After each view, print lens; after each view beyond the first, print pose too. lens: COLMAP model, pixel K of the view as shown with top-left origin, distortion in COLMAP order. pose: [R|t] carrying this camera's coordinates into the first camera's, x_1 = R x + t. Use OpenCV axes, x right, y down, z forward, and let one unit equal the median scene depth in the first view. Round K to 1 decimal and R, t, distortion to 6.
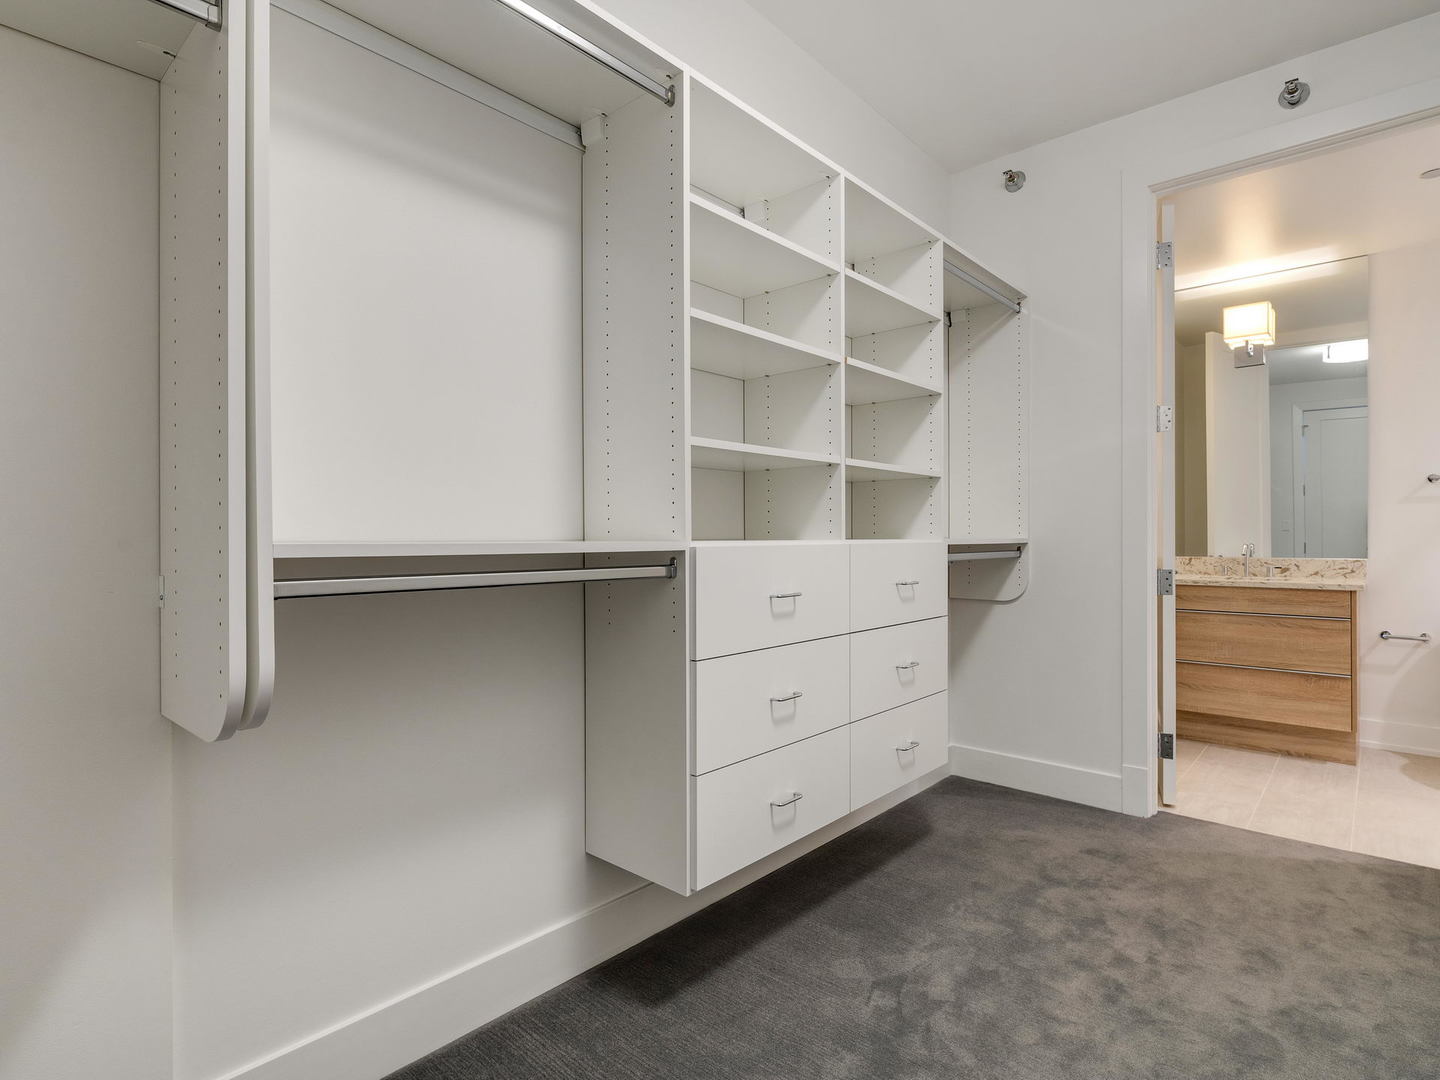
lens RADIAL K [[757.9, 0, 722.8], [0, 757.9, 536.8], [0, 0, 1]] dist [-0.003332, -0.000353]
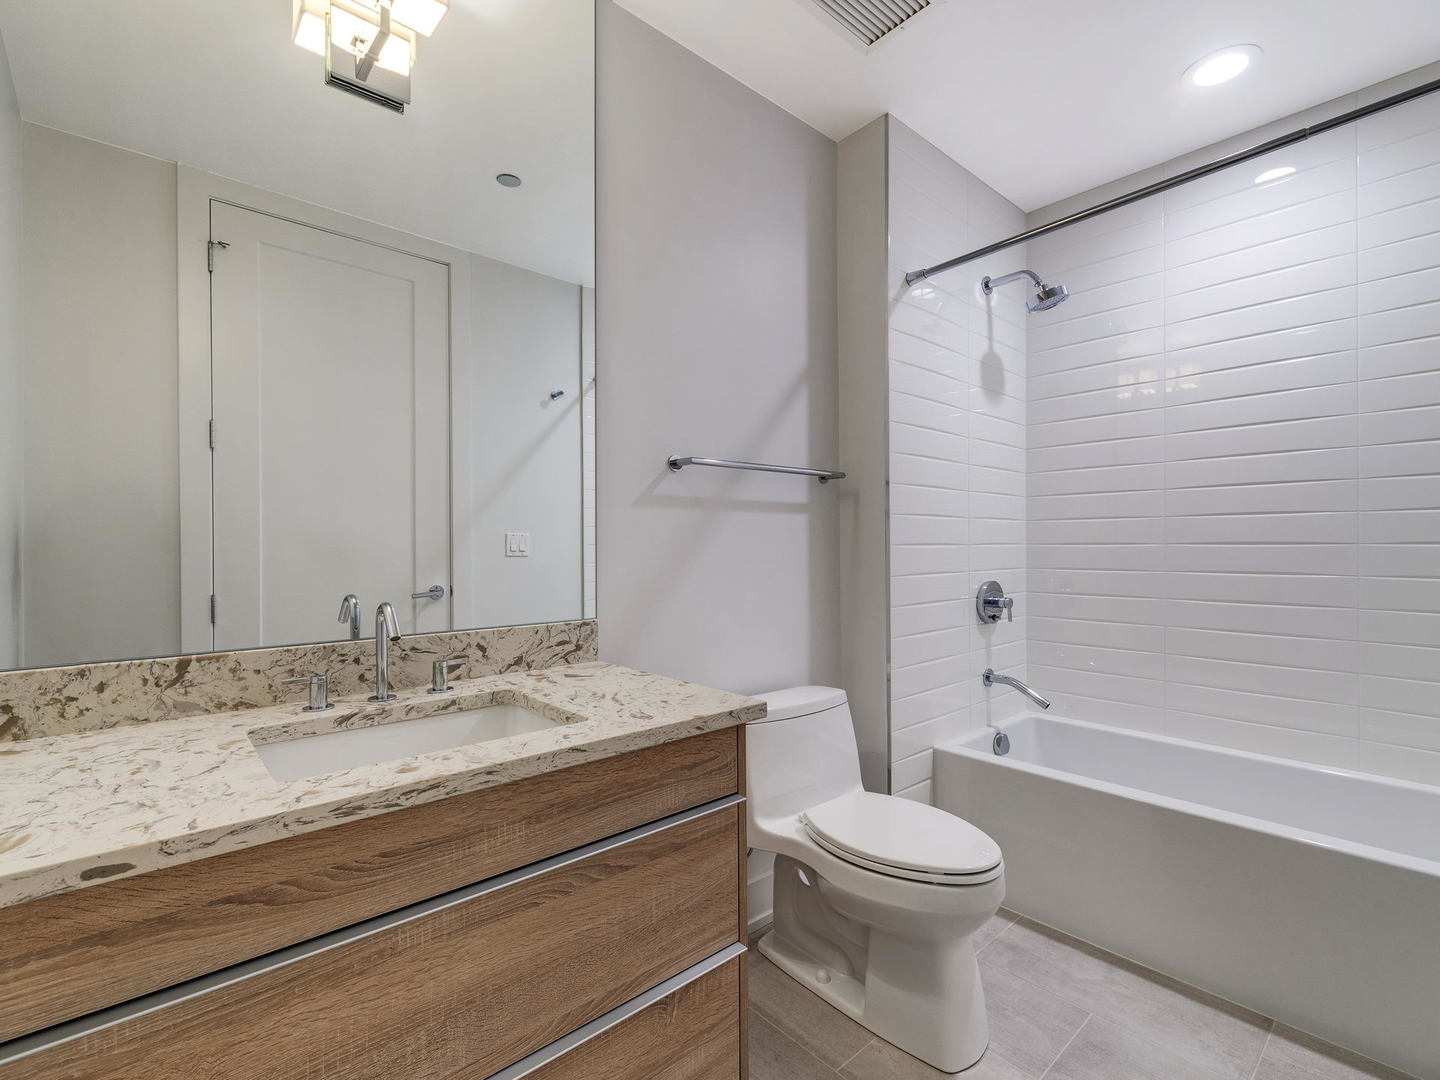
lens RADIAL K [[654.5, 0, 723.5], [0, 654.5, 543.7], [0, 0, 1]] dist [0.001142, 0.000080]
pose [[0.118482, 0.001534, 0.992955, 0.456248], [0.006543, 0.999976, -0.002325, -0.016431], [-0.992935, 0.006773, 0.118469, 0.884718]]
